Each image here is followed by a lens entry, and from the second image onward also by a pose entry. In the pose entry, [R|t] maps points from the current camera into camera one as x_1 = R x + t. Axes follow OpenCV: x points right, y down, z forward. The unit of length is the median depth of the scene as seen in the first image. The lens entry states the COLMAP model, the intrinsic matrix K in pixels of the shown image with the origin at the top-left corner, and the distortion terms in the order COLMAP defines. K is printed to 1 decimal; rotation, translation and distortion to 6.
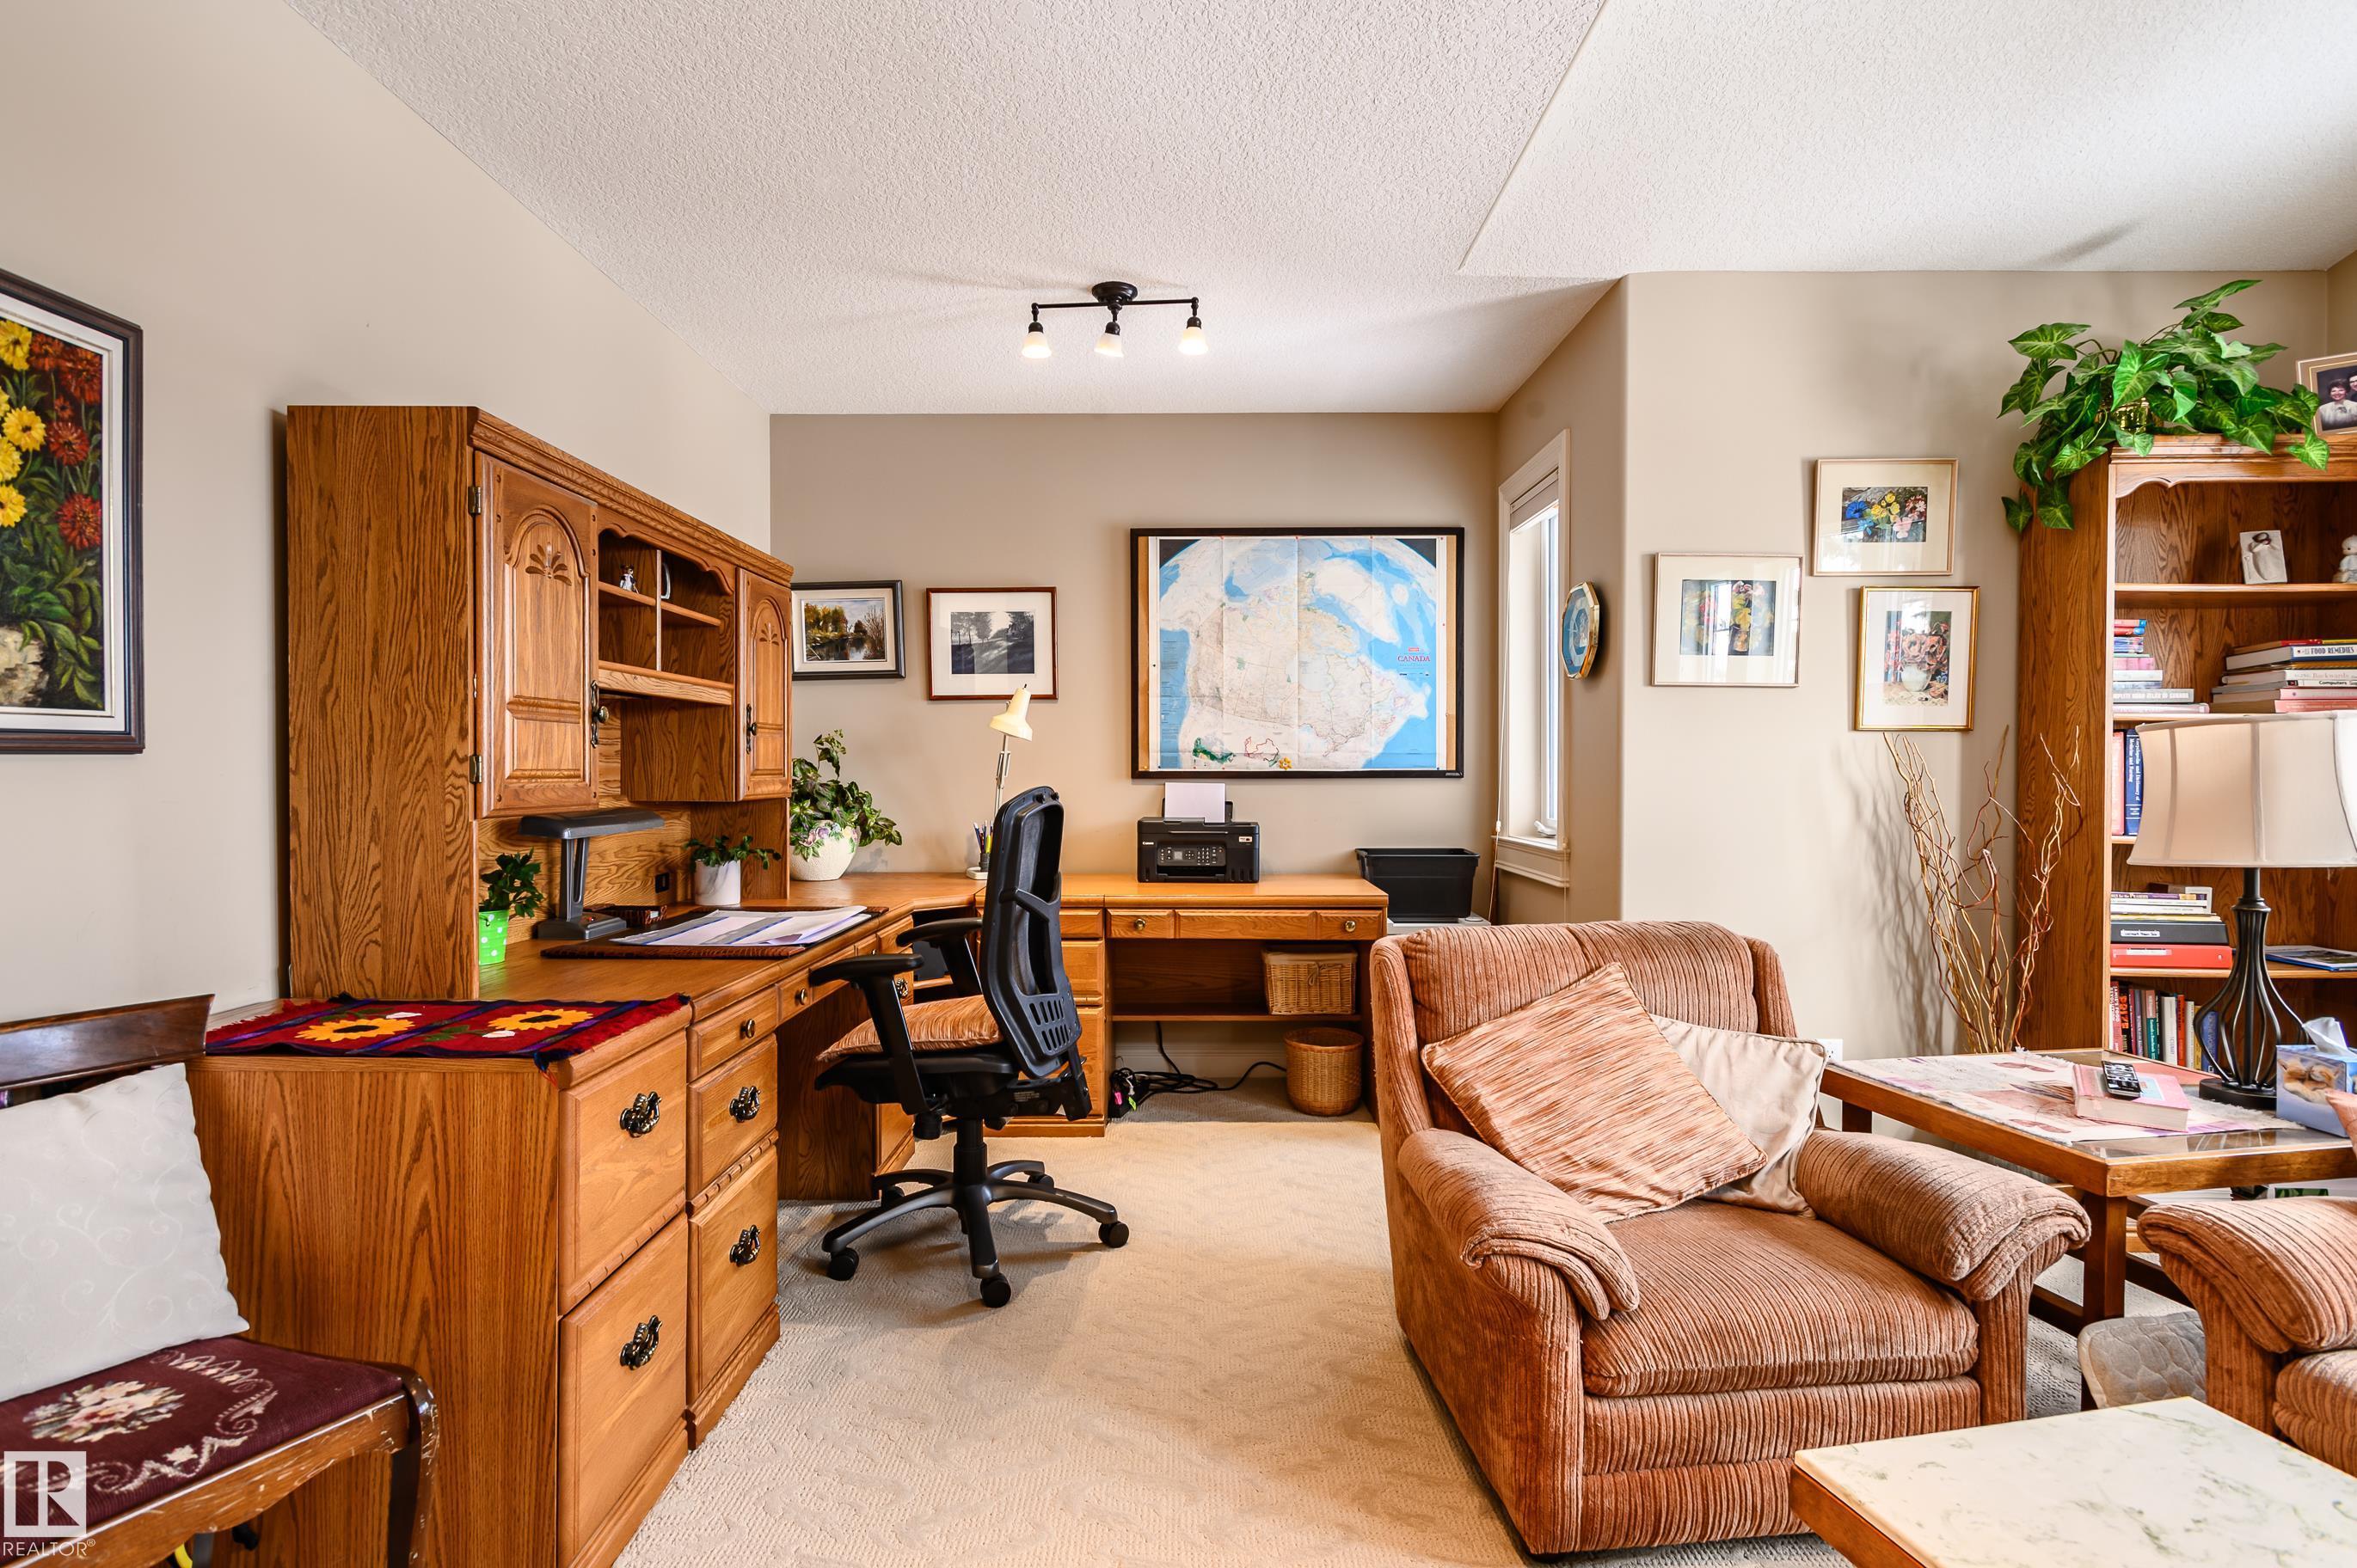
lens RADIAL K [[1172.6, 0, 1177.8], [0, 1172.6, 777.0], [0, 0, 1]] dist [-0.006220, -0.001693]
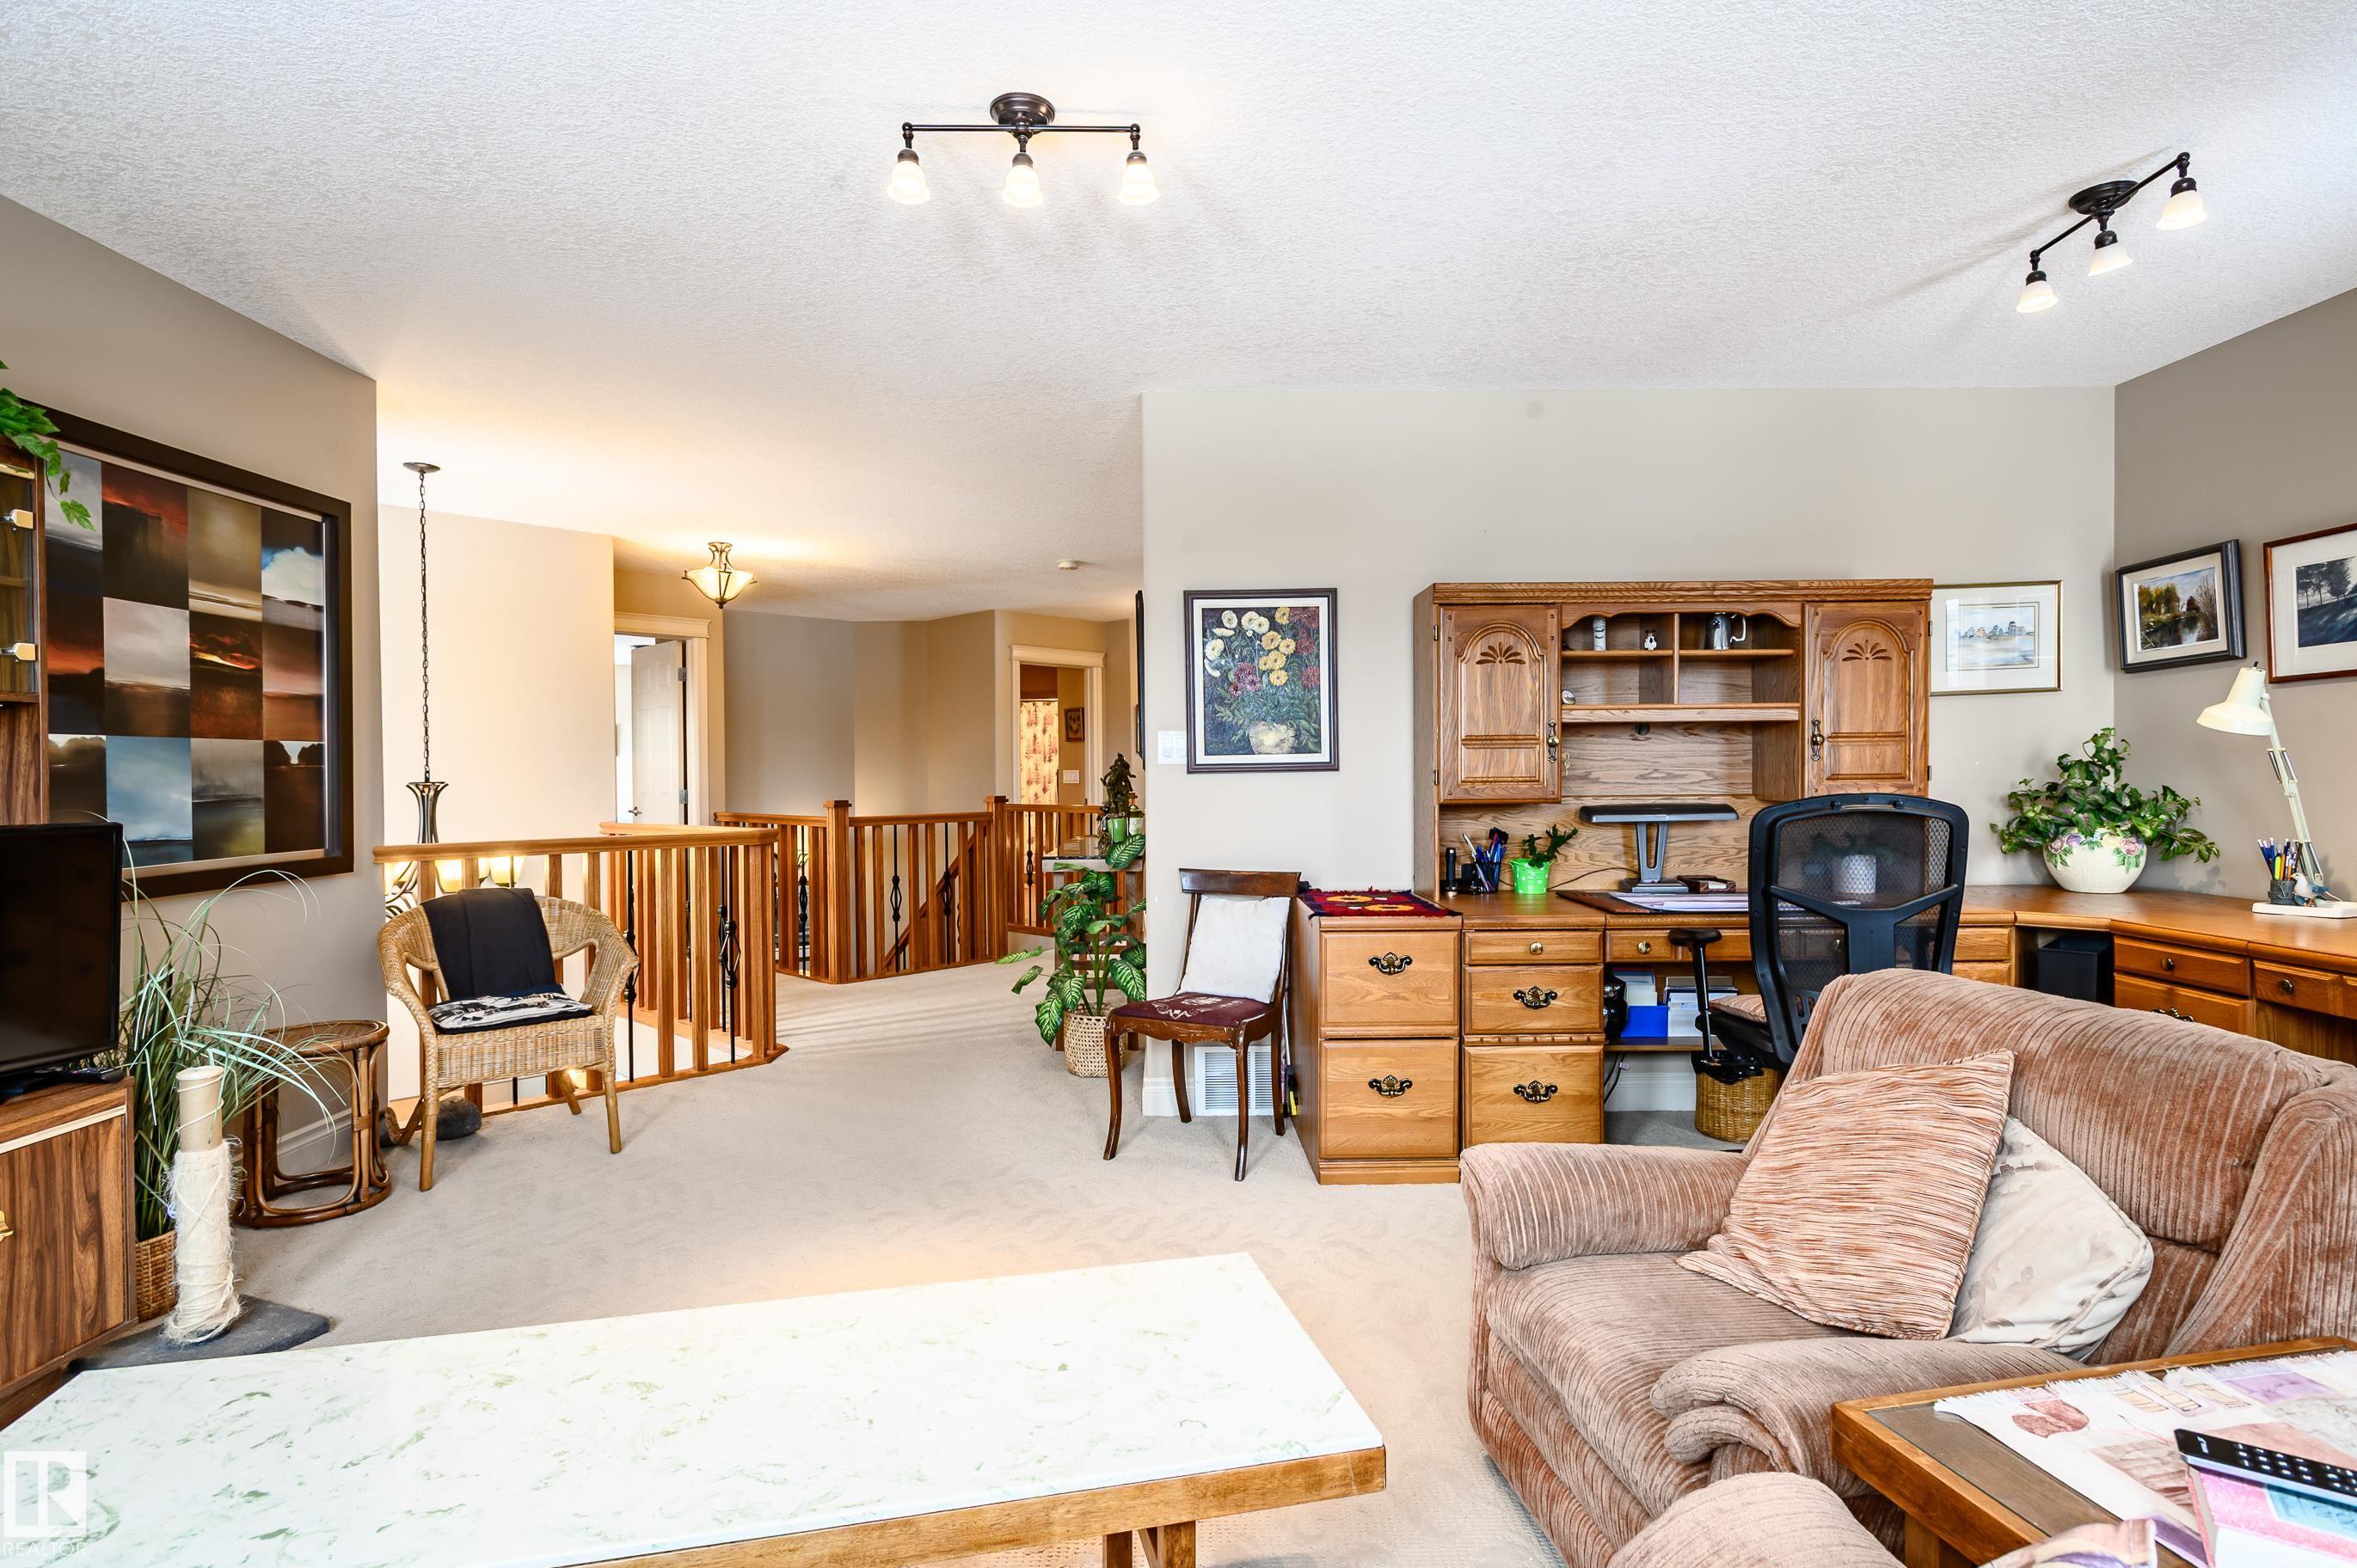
lens RADIAL K [[1172.6, 0, 1176.5], [0, 1172.6, 778.2], [0, 0, 1]] dist [-0.006220, -0.001693]
pose [[0.013353, 0.005020, -0.999898, 0.591788], [0.001702, 0.999986, 0.005043, -0.007182], [0.999909, -0.001769, 0.013344, 0.262820]]
